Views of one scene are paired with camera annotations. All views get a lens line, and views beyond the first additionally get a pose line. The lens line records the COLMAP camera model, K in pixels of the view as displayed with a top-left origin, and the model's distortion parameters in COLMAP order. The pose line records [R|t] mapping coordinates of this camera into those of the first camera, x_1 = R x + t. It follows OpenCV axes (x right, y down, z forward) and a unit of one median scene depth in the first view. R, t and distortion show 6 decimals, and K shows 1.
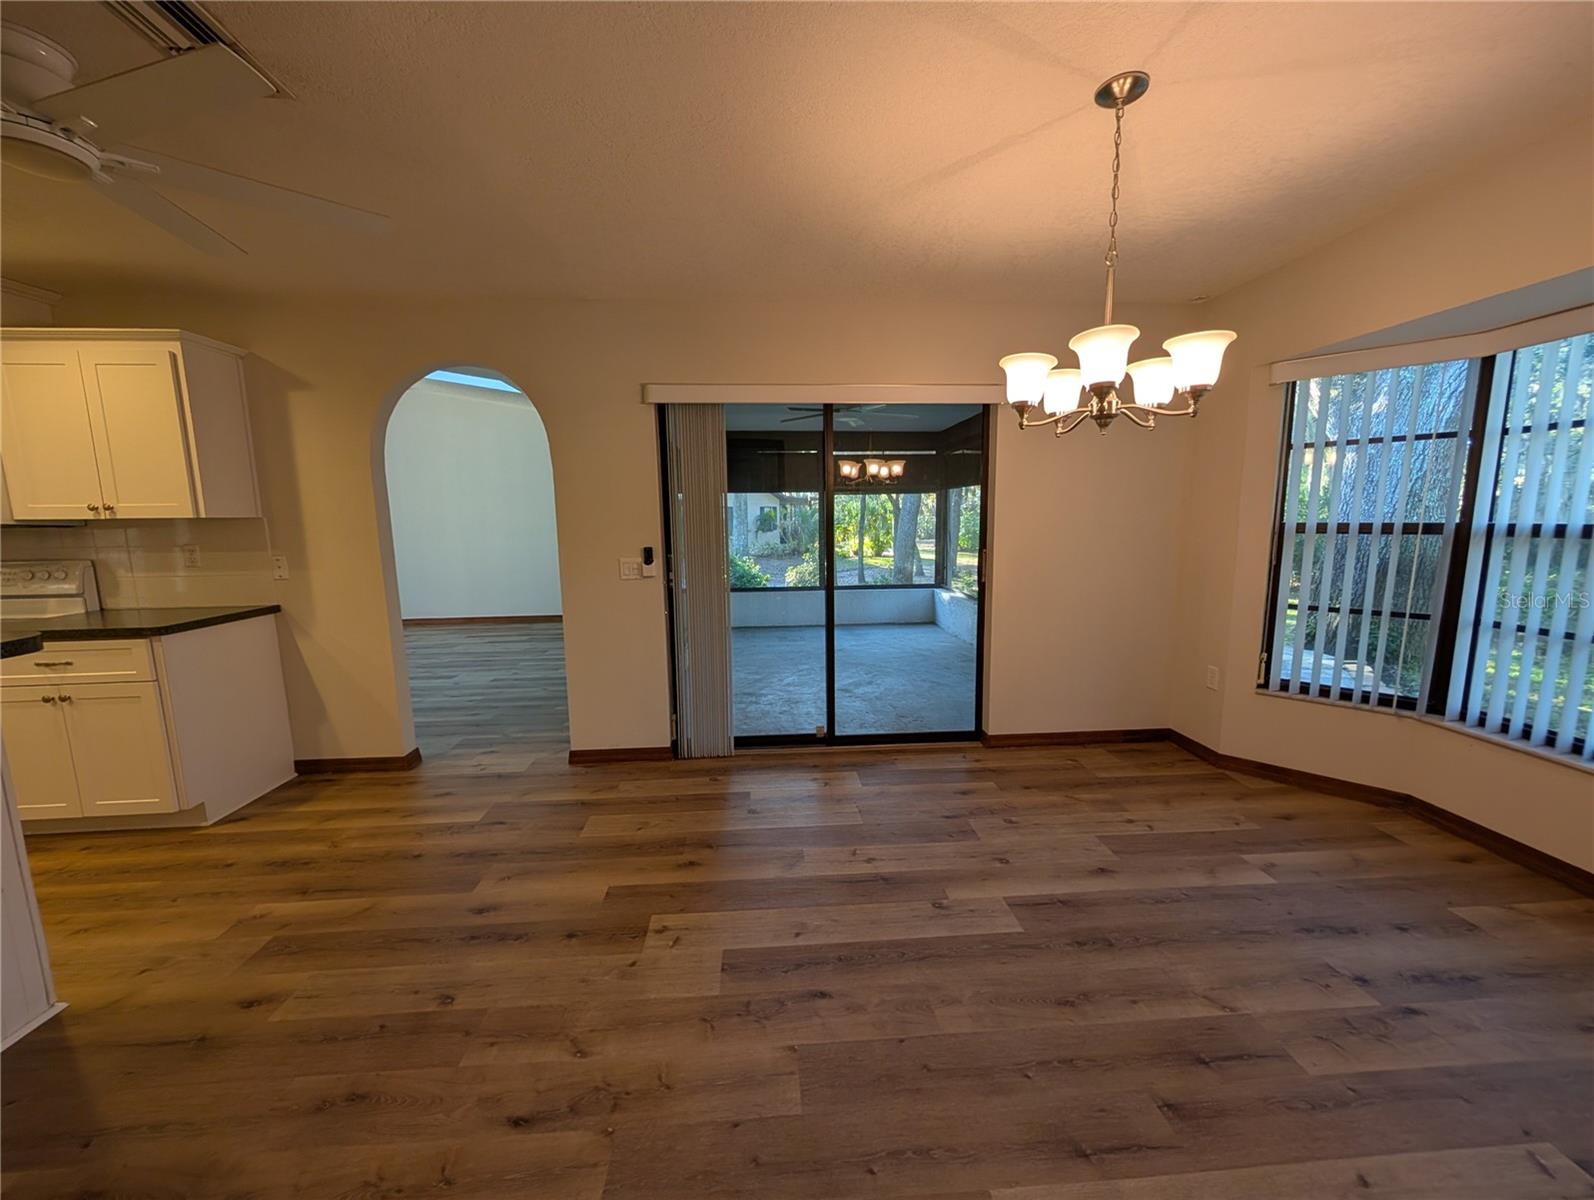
lens RADIAL K [[605.9, 0, 795.6], [0, 605.9, 600.7], [0, 0, 1]] dist [-0.001259, 0.000414]
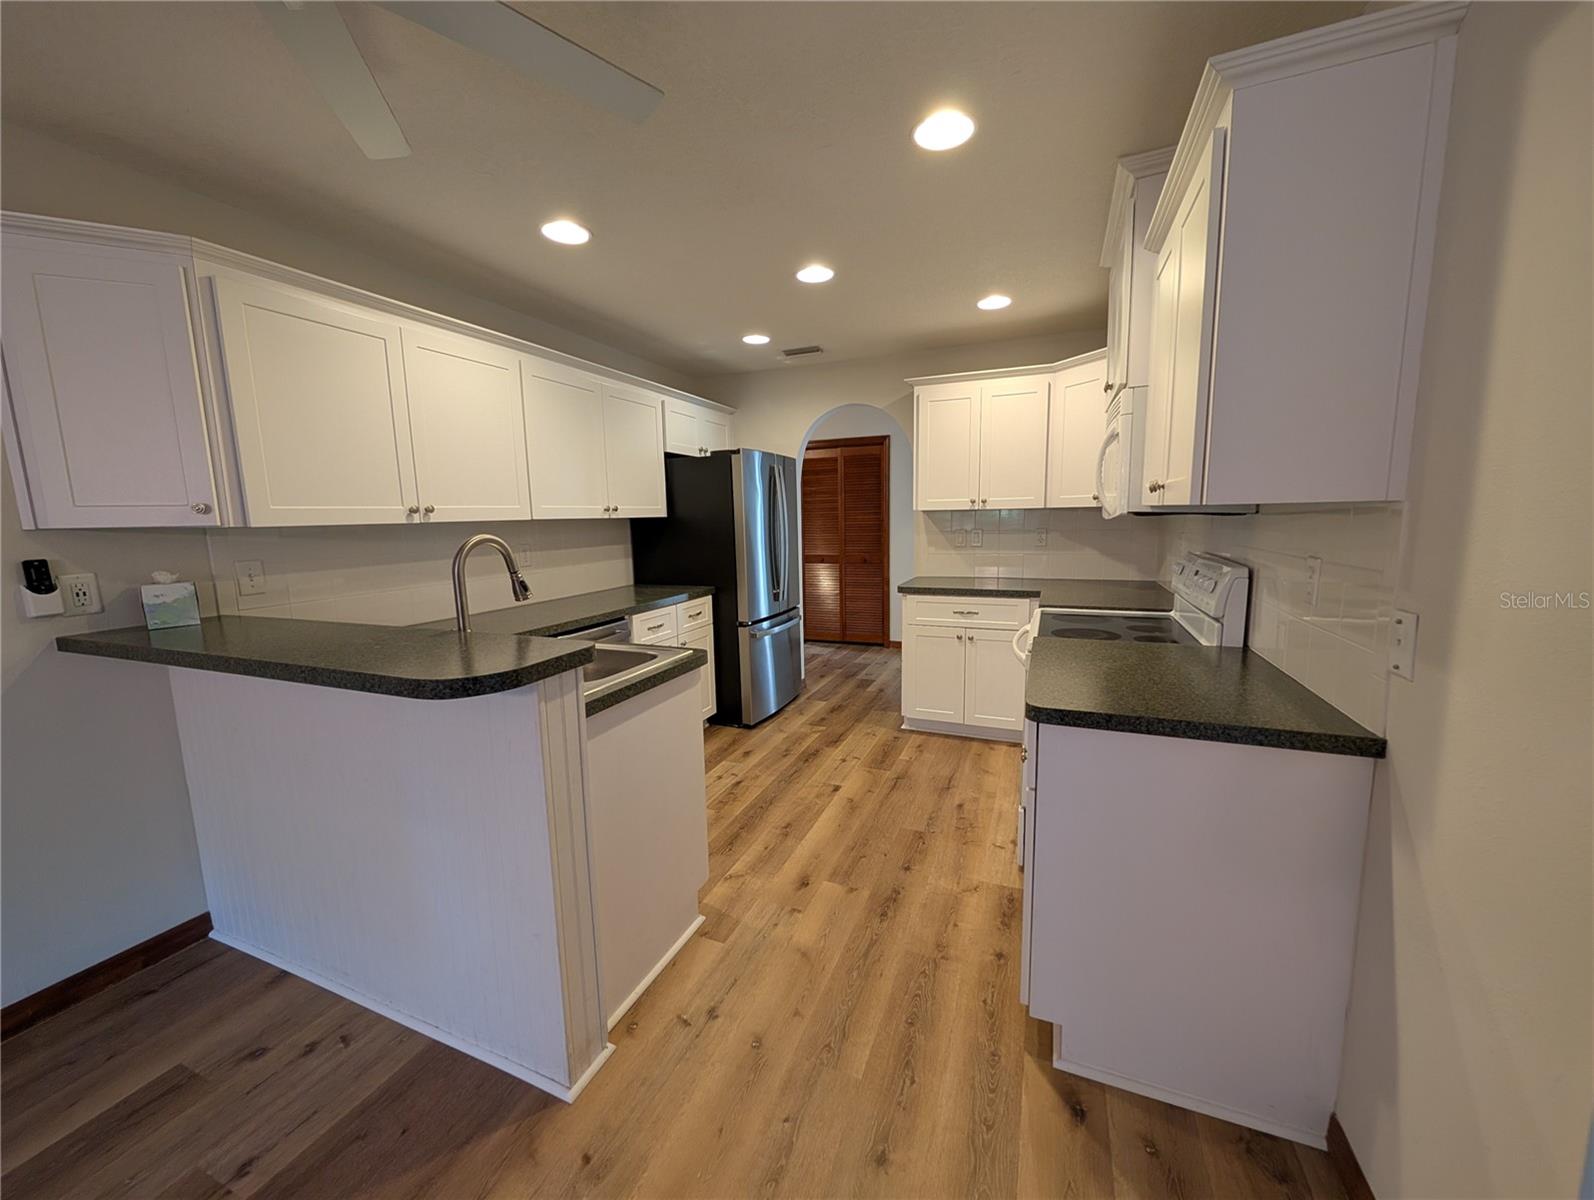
lens RADIAL K [[605.9, 0, 794.6], [0, 605.9, 599.4], [0, 0, 1]] dist [-0.001259, 0.000414]
pose [[-0.445154, 0.148731, -0.883016, -0.462660], [-0.096454, 0.972408, 0.212413, -0.142512], [0.890244, 0.179727, -0.418526, 0.985246]]
